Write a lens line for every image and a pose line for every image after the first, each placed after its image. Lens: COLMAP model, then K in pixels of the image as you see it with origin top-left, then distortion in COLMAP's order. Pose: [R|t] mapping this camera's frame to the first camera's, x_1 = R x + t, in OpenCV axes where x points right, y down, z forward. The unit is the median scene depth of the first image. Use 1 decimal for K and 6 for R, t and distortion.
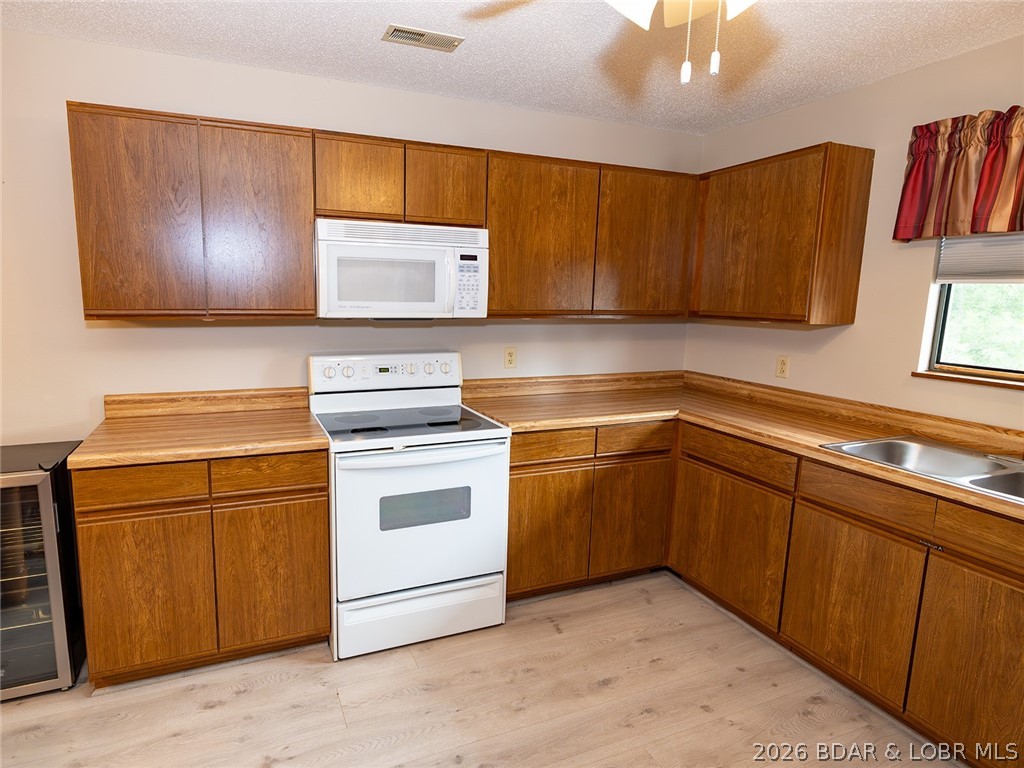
lens RADIAL K [[566.2, 0, 445.4], [0, 566.2, 372.8], [0, 0, 1]] dist [-0.002968, 0.002026]
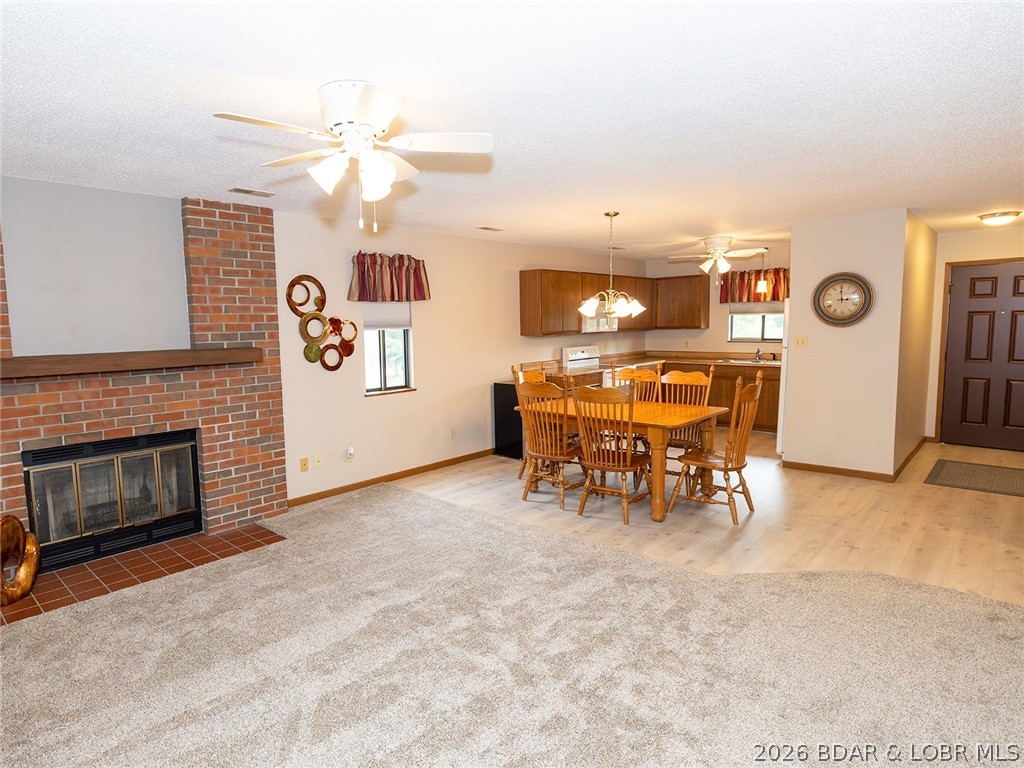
lens RADIAL K [[566.2, 0, 481.5], [0, 566.2, 379.2], [0, 0, 1]] dist [-0.002968, 0.002026]
pose [[0.902529, -0.079121, 0.423299, -1.877071], [0.096567, 0.995128, -0.019889, 0.145115], [-0.419662, 0.058827, 0.905772, -1.386308]]
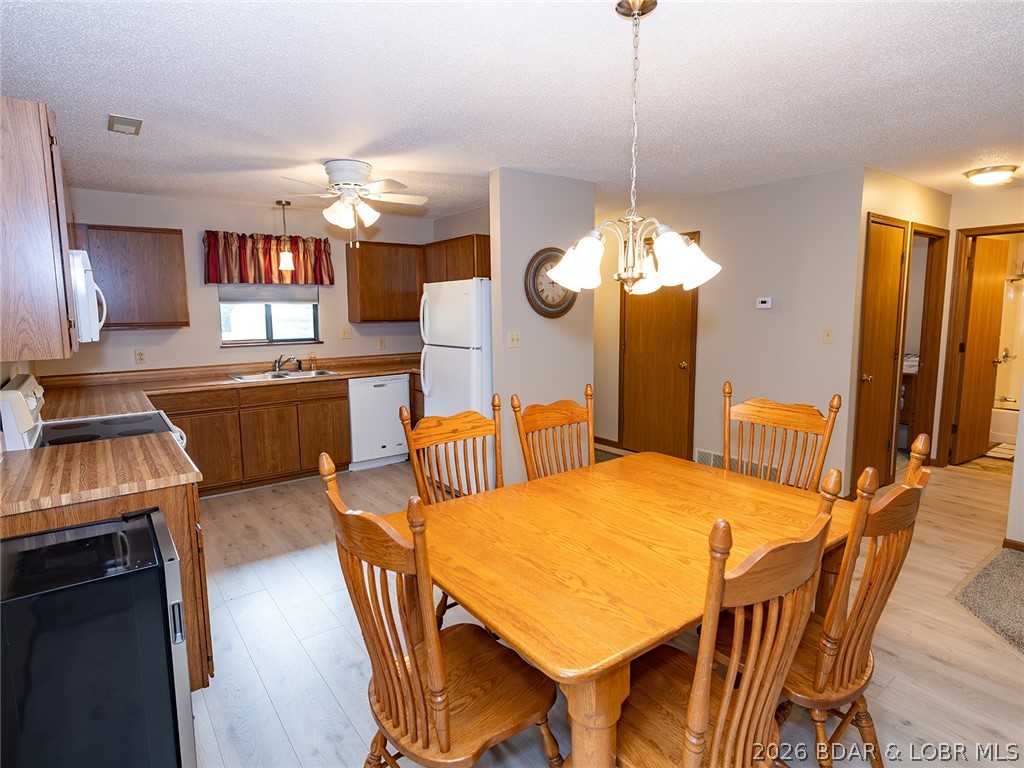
lens RADIAL K [[566.2, 0, 479.4], [0, 566.2, 376.8], [0, 0, 1]] dist [-0.002968, 0.002026]
pose [[-0.228915, -0.138902, 0.963485, -1.351792], [0.147109, 0.973464, 0.175292, -0.110281], [-0.962266, 0.181865, -0.202407, 0.492760]]
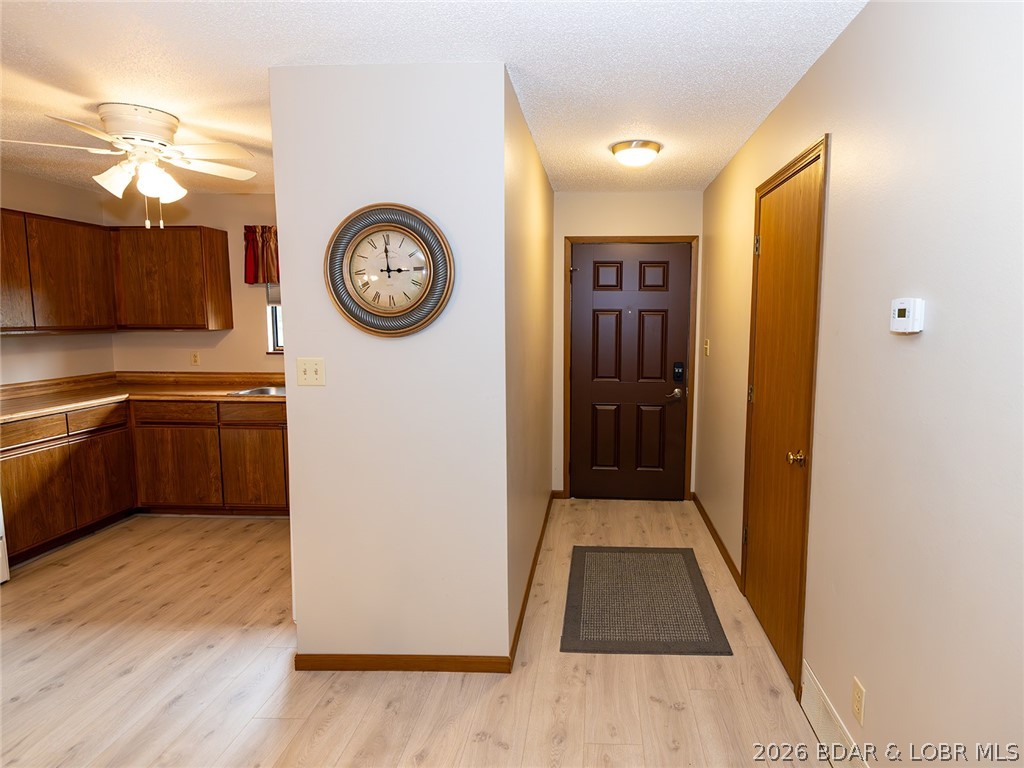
lens RADIAL K [[566.2, 0, 575.2], [0, 566.2, 378.2], [0, 0, 1]] dist [-0.002968, 0.002026]
pose [[0.394687, -0.119889, 0.910960, -0.489540], [0.132658, 0.988498, 0.072617, 0.080947], [-0.909189, 0.092185, 0.406051, -0.681100]]
